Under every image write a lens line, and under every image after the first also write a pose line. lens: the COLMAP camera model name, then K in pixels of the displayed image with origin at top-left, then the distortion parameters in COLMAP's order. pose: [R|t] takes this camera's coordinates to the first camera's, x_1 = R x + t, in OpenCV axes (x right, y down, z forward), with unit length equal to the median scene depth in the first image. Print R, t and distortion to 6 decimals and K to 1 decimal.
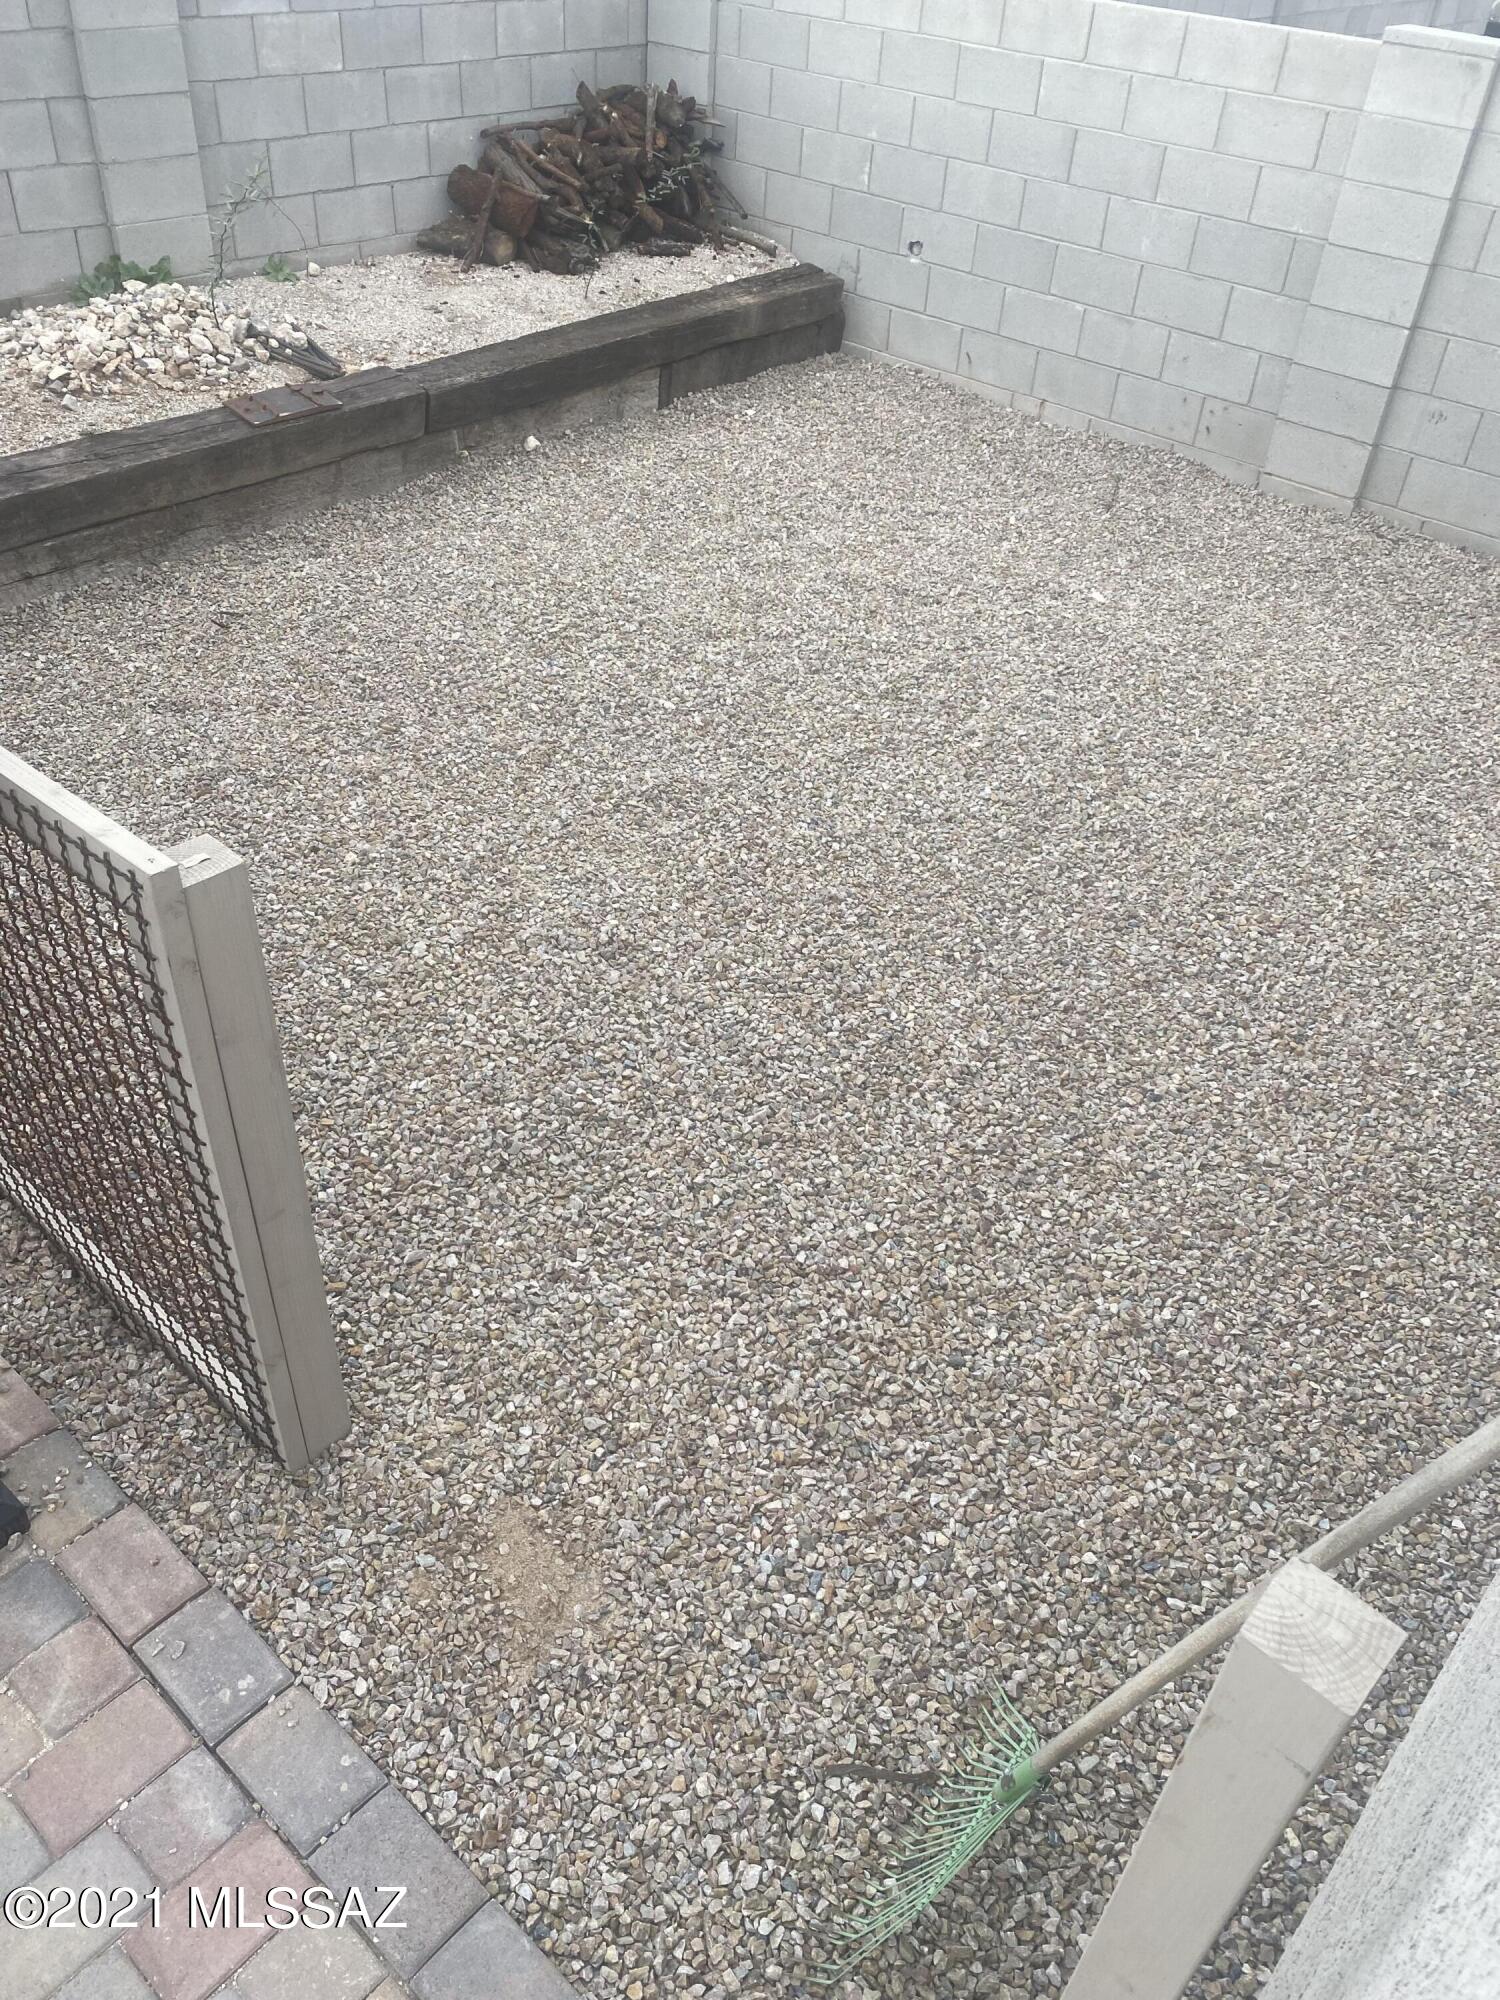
lens RADIAL K [[1530.3, 0, 740.3], [0, 1530.3, 1007.0], [0, 0, 1]] dist [0.044871, -0.064046]
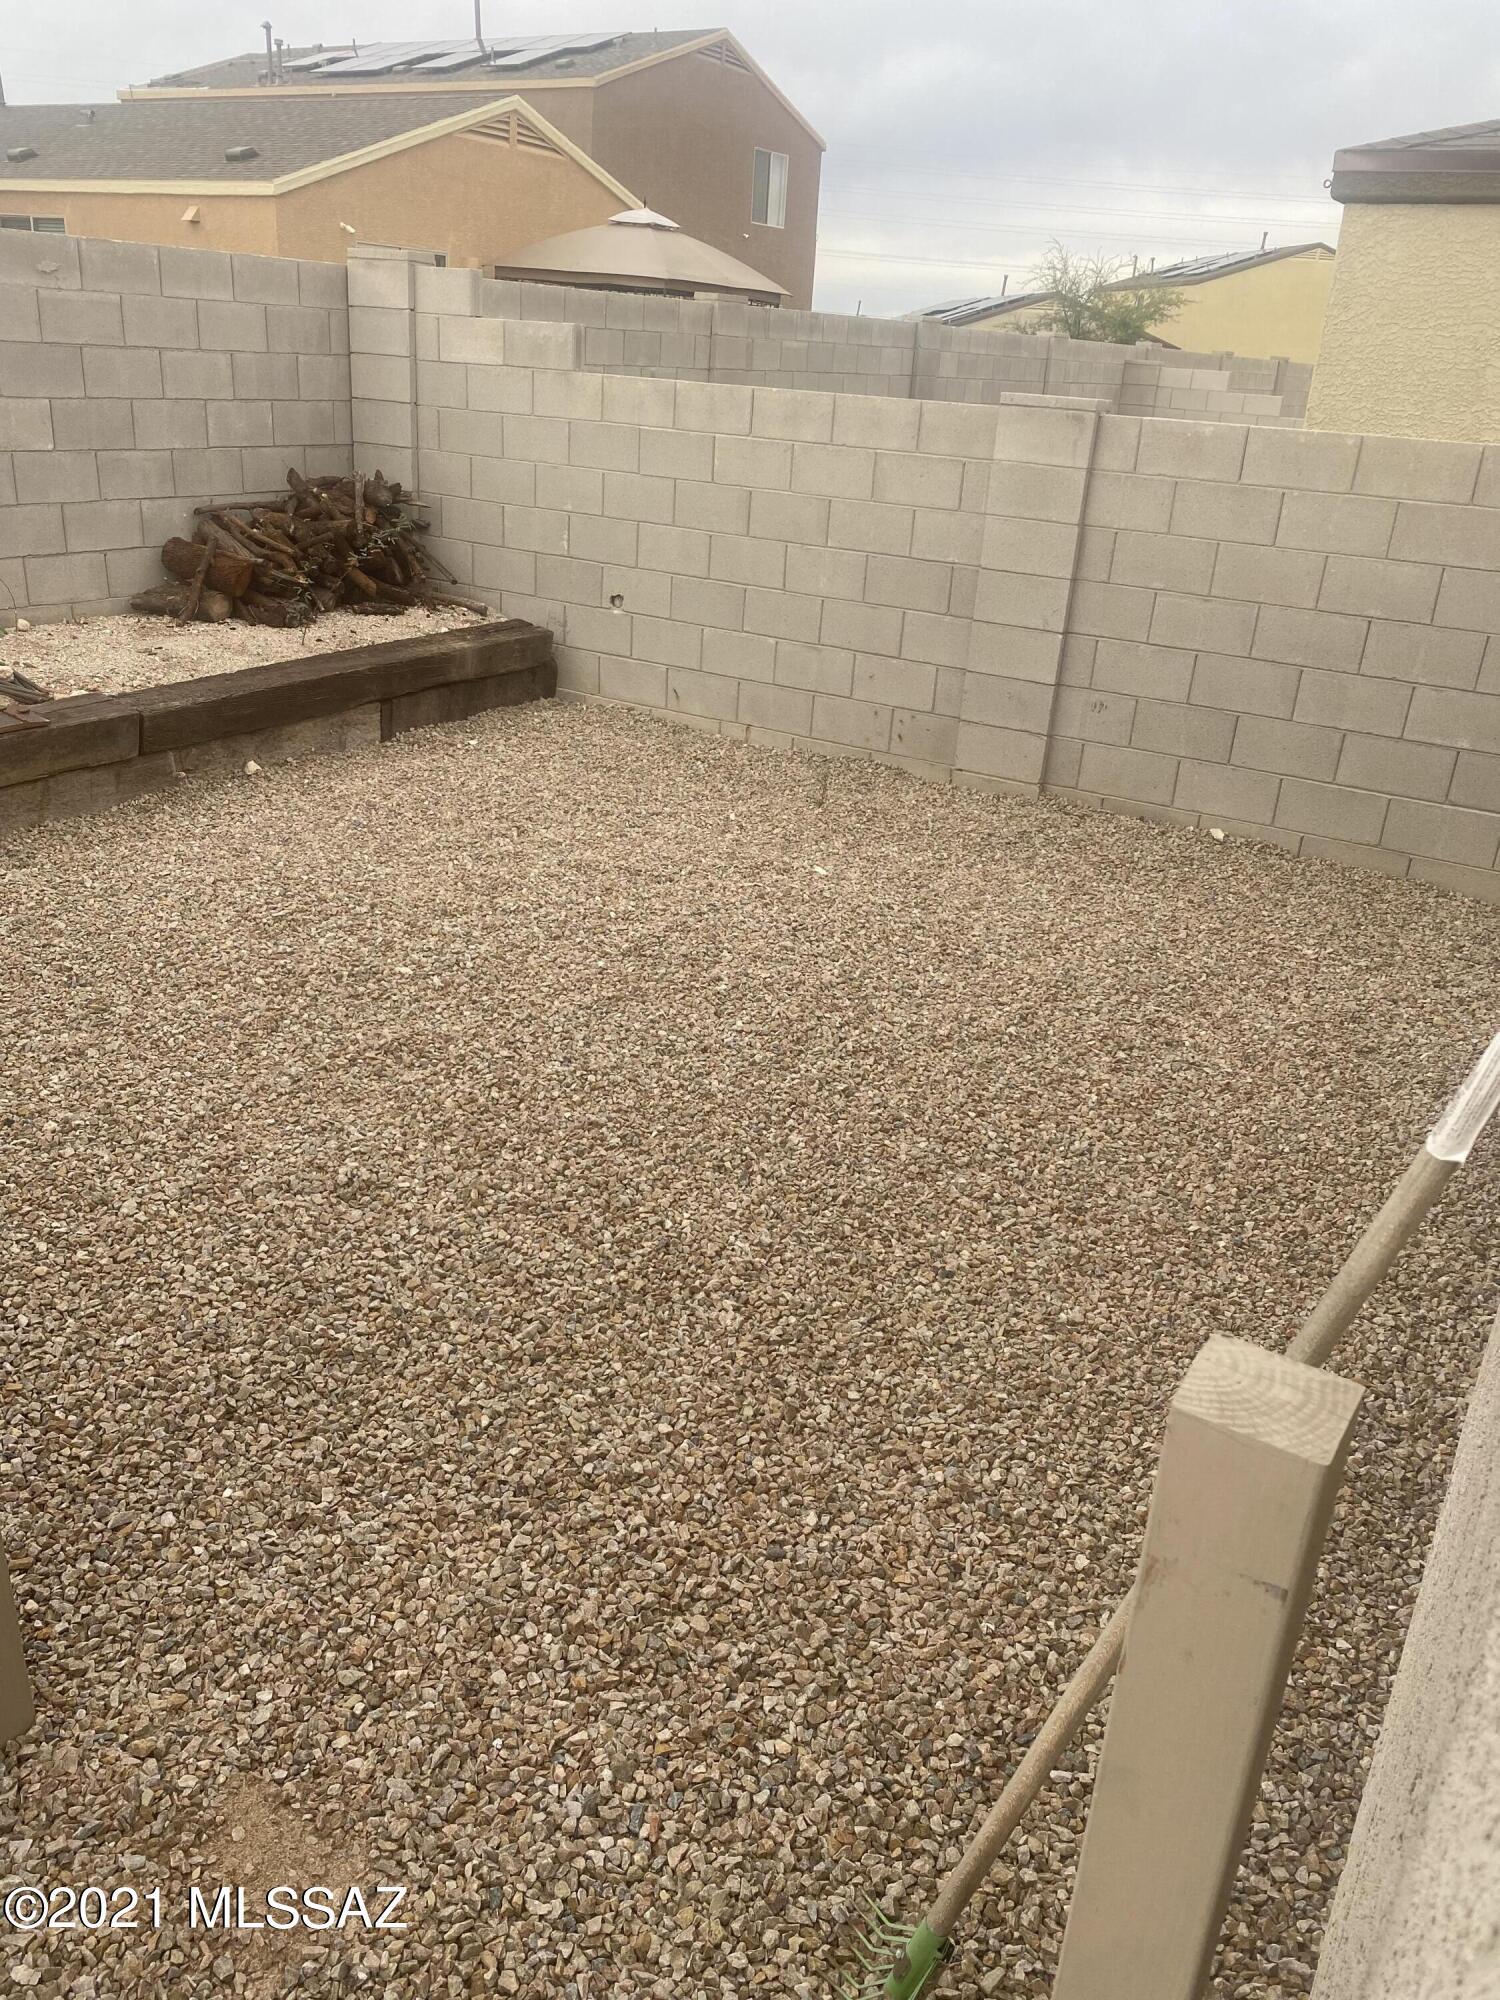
lens RADIAL K [[1530.3, 0, 740.3], [0, 1530.3, 1007.0], [0, 0, 1]] dist [0.044871, -0.064046]
pose [[0.983314, -0.067715, 0.168841, -0.005069], [0.110235, 0.960121, -0.256935, 0.149813], [-0.144710, 0.271260, 0.951565, 0.084070]]
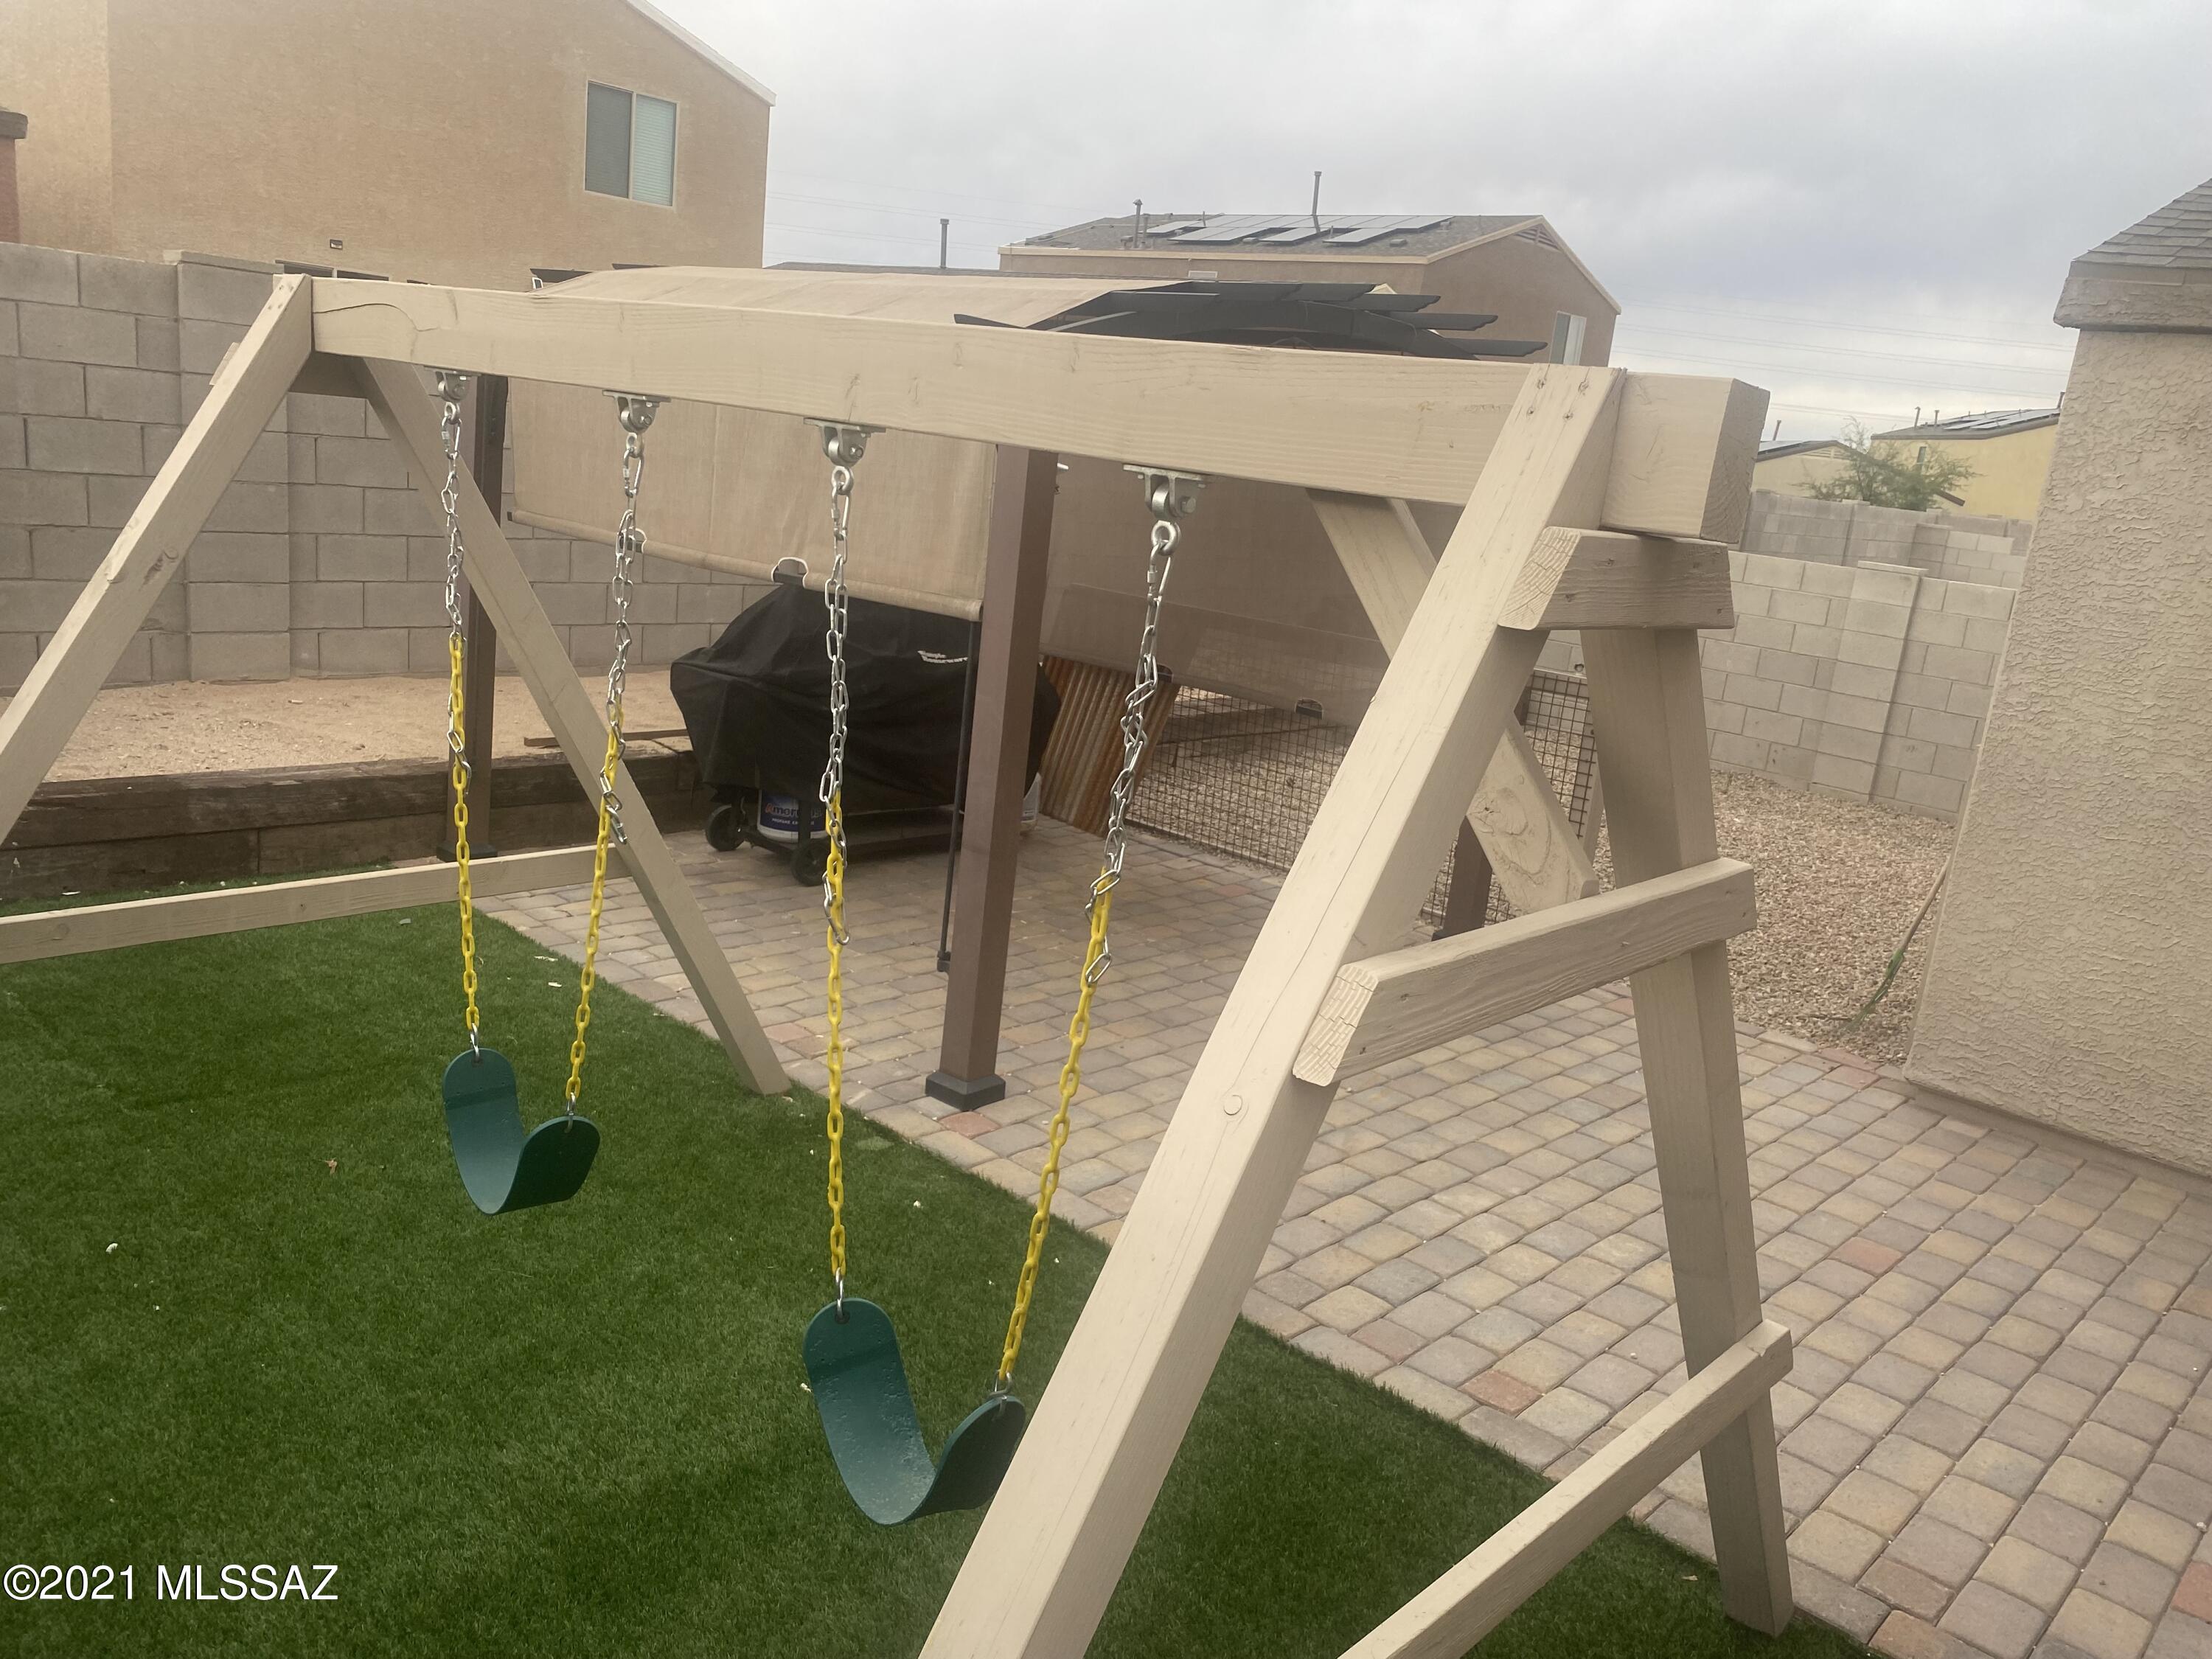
lens RADIAL K [[1679.6, 0, 1106.0], [0, 1679.6, 829.5], [0, 0, 1]] dist [0.001621, 0.001061]
pose [[0.998345, 0.056212, -0.012158, -0.841362], [-0.055905, 0.898890, -0.434594, 1.119239], [-0.013501, 0.434555, 0.900544, -1.304472]]
